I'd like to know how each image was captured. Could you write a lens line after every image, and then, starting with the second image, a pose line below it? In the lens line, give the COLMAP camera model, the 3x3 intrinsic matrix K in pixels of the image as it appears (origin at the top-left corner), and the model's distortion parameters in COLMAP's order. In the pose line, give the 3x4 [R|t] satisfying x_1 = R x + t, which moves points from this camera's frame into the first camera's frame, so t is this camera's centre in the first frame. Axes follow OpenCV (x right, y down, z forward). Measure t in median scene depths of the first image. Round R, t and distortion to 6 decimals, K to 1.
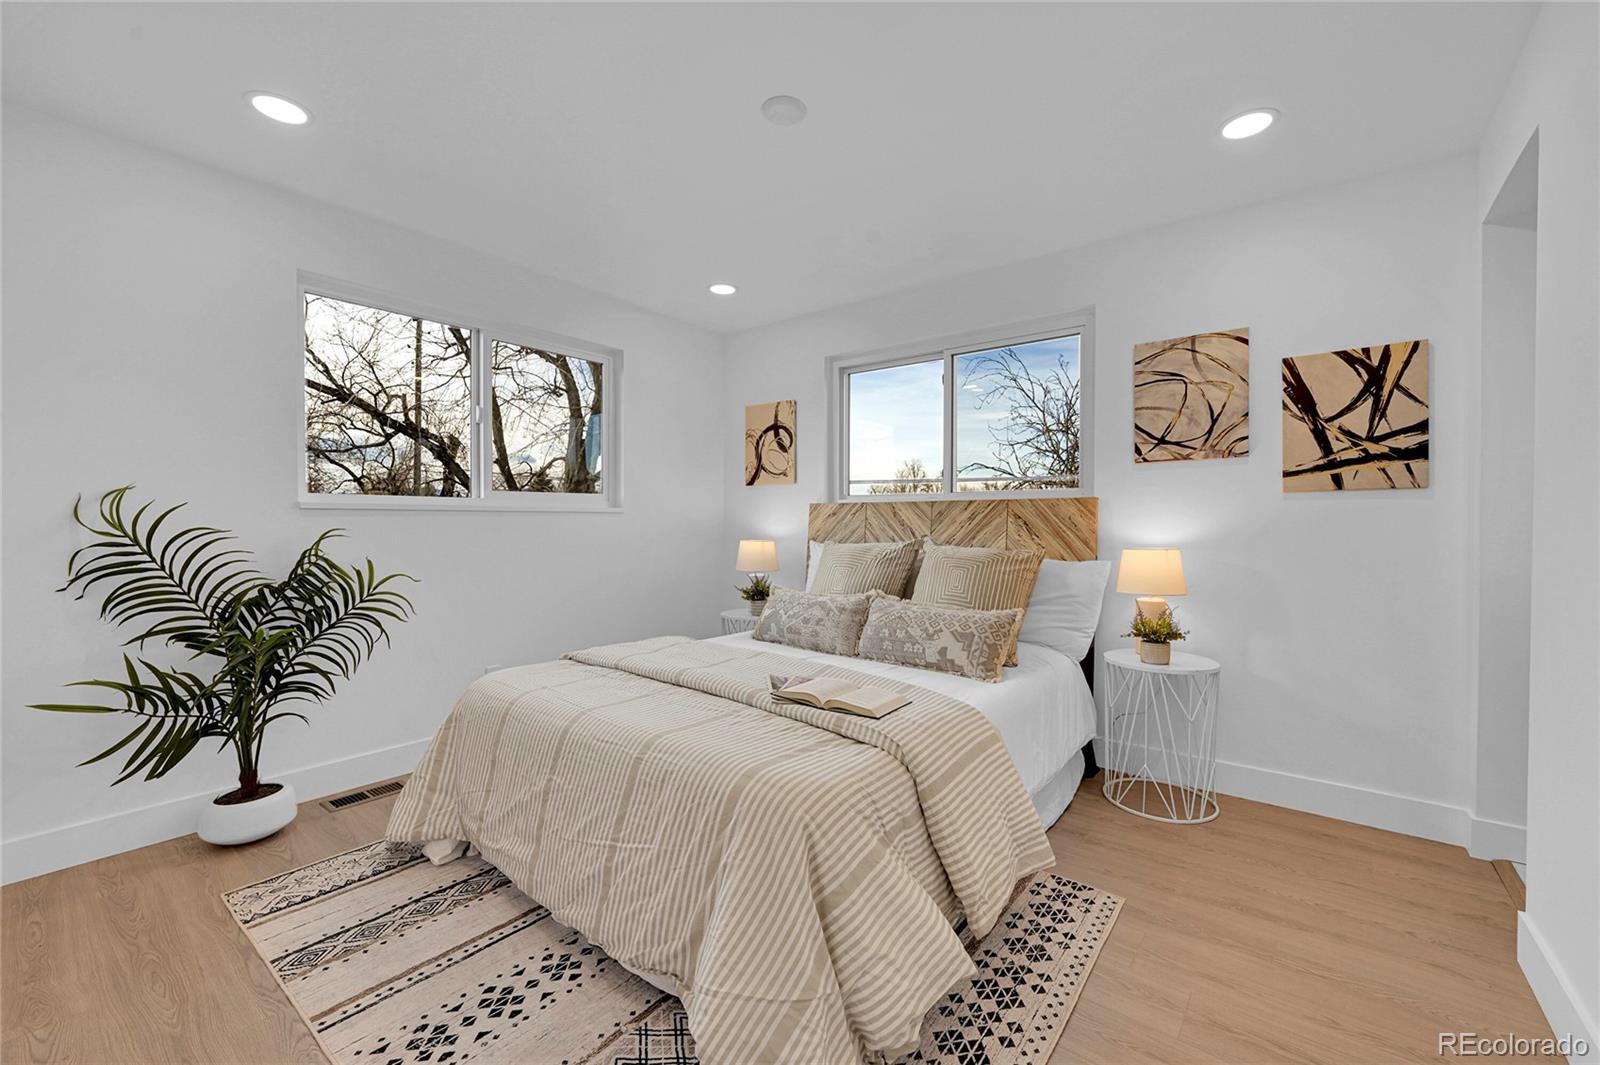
lens RADIAL K [[620.2, 0, 803.3], [0, 620.2, 527.8], [0, 0, 1]] dist [-0.001757, -0.000174]
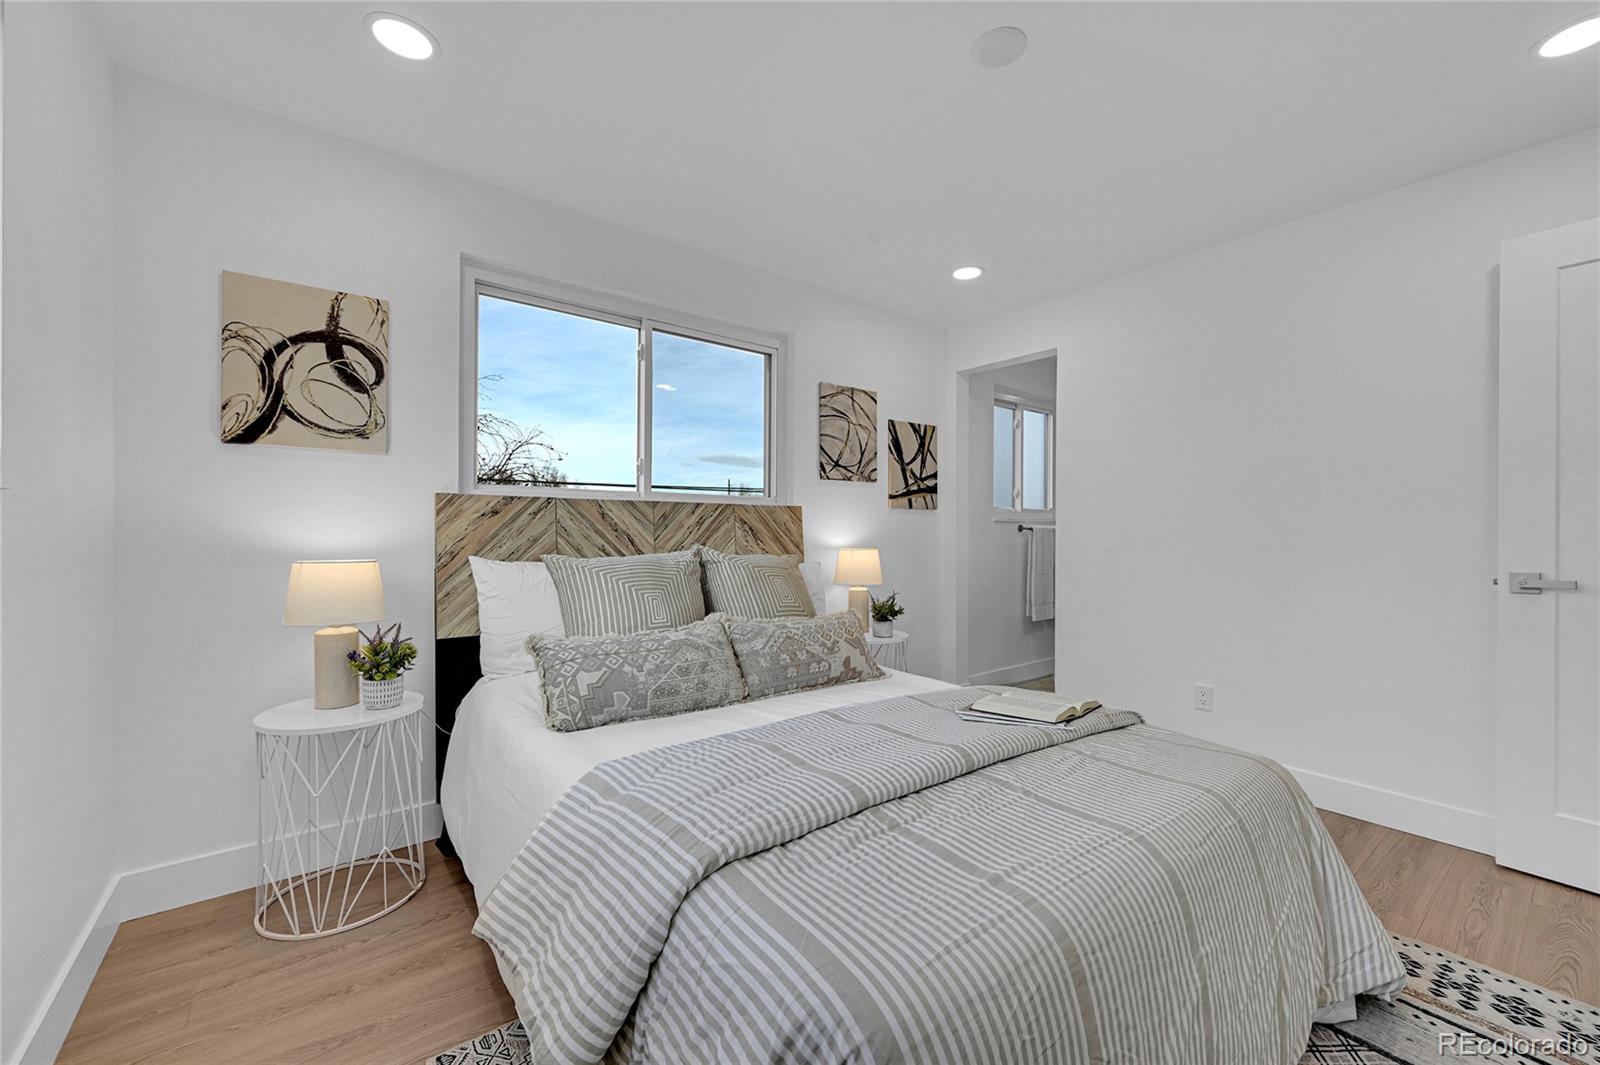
lens RADIAL K [[620.2, 0, 804.6], [0, 620.2, 534.0], [0, 0, 1]] dist [-0.001757, -0.000174]
pose [[0.257354, -0.007538, 0.966288, -0.629870], [0.000129, 0.999970, 0.007767, -0.007090], [-0.966317, -0.001874, 0.257347, 0.704000]]
